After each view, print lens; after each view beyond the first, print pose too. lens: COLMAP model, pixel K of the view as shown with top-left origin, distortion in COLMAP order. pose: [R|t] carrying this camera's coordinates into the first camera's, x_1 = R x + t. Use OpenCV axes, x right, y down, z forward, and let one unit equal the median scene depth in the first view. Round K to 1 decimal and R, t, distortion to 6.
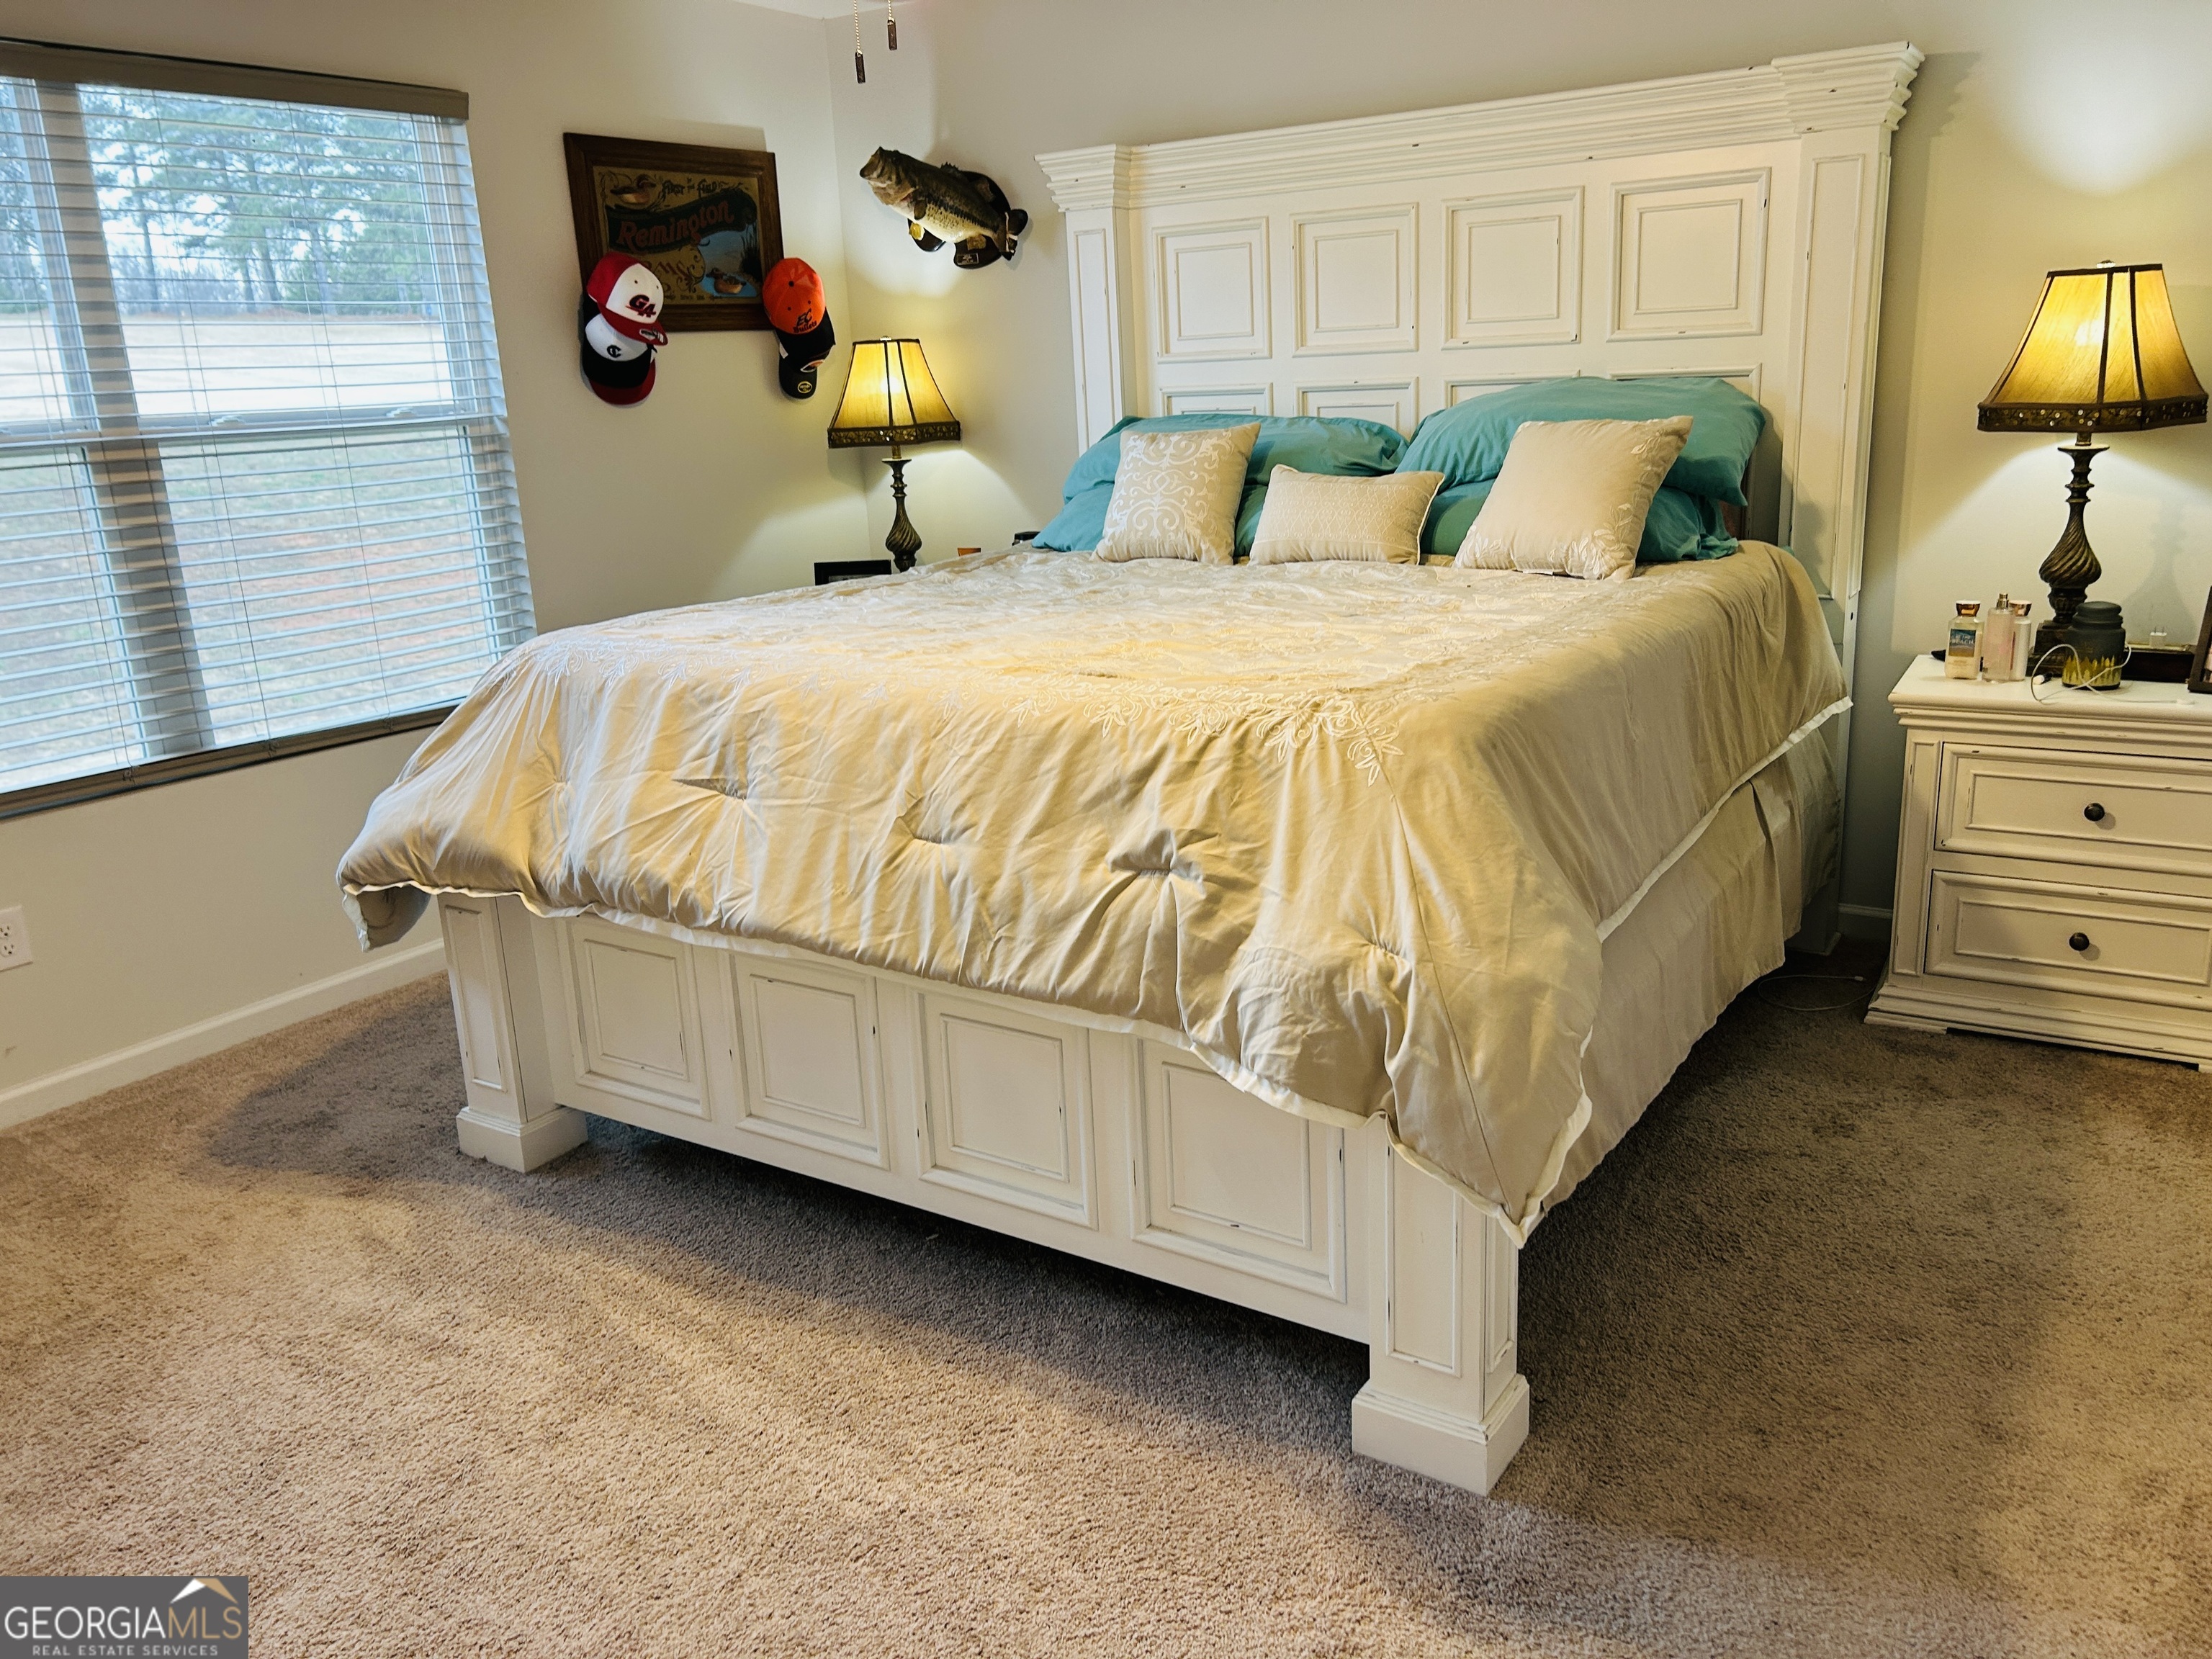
lens RADIAL K [[1674.6, 0, 1101.3], [0, 1674.6, 829.0], [0, 0, 1]] dist [0.042560, -0.042039]
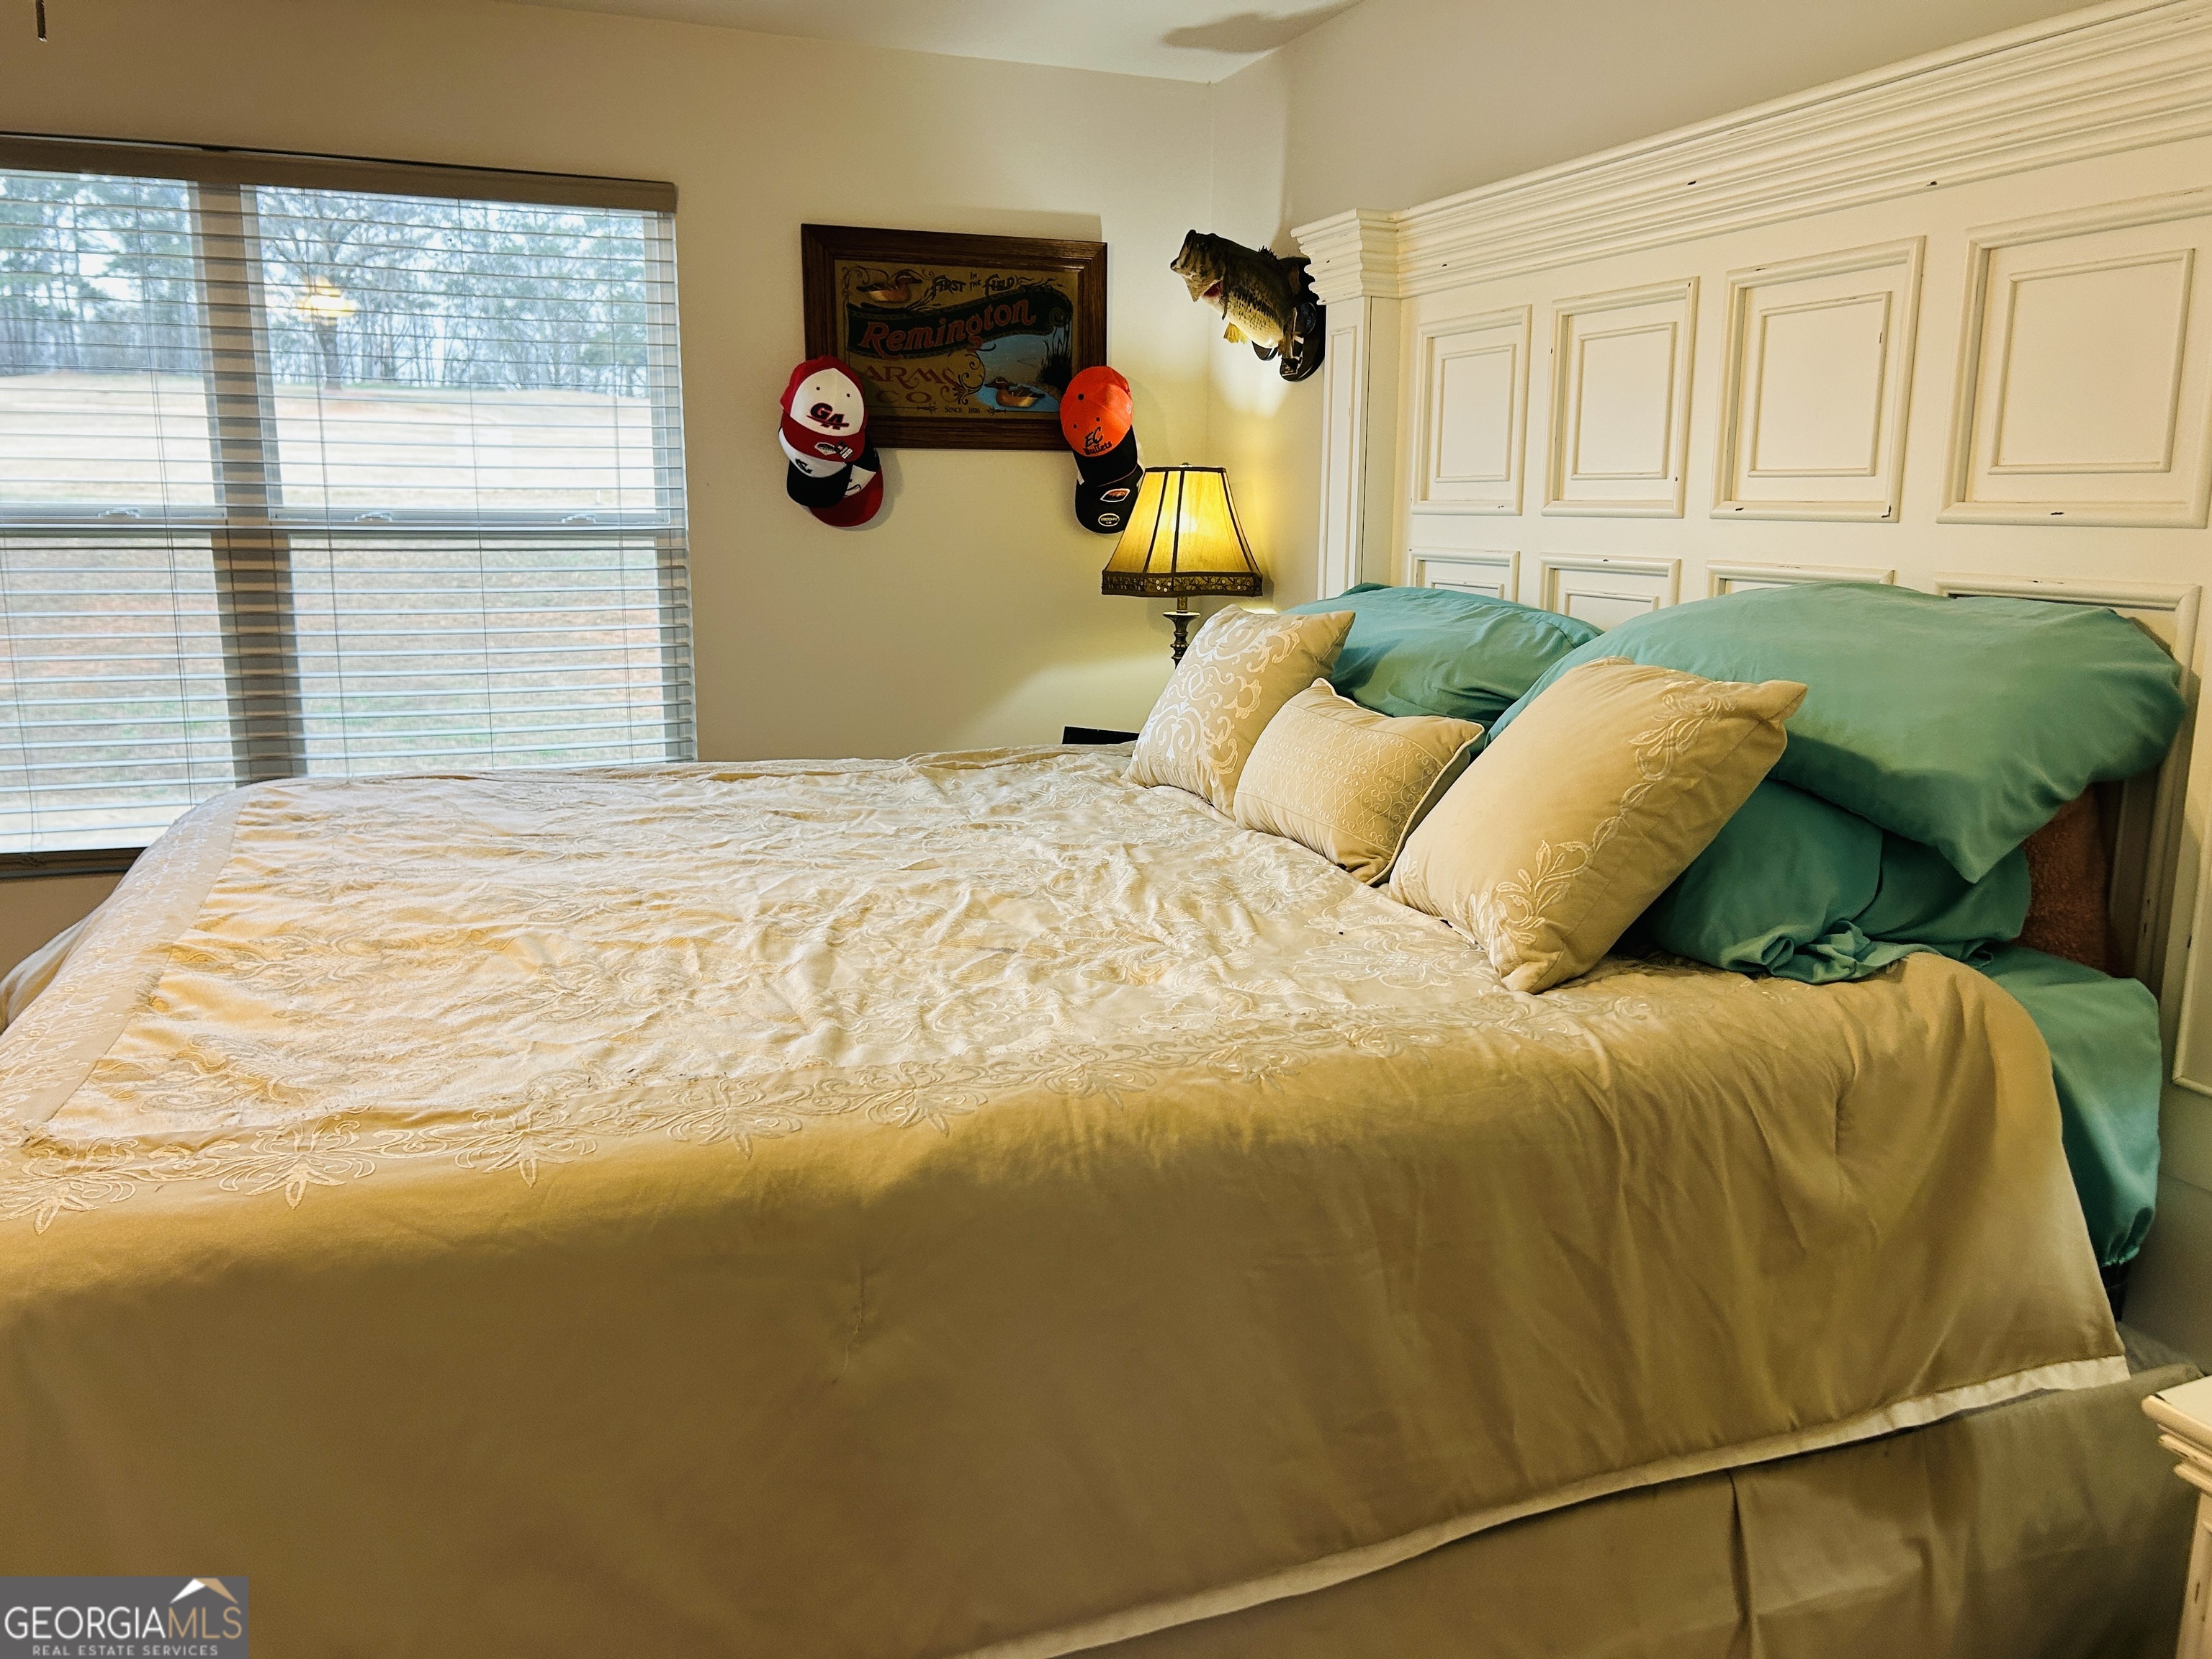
lens RADIAL K [[1674.6, 0, 1110.6], [0, 1674.6, 823.3], [0, 0, 1]] dist [0.042560, -0.042039]
pose [[0.814448, 0.160414, -0.557622, 0.354575], [-0.199519, 0.979848, -0.009534, -0.123316], [0.544855, 0.119021, 0.830040, 0.378999]]
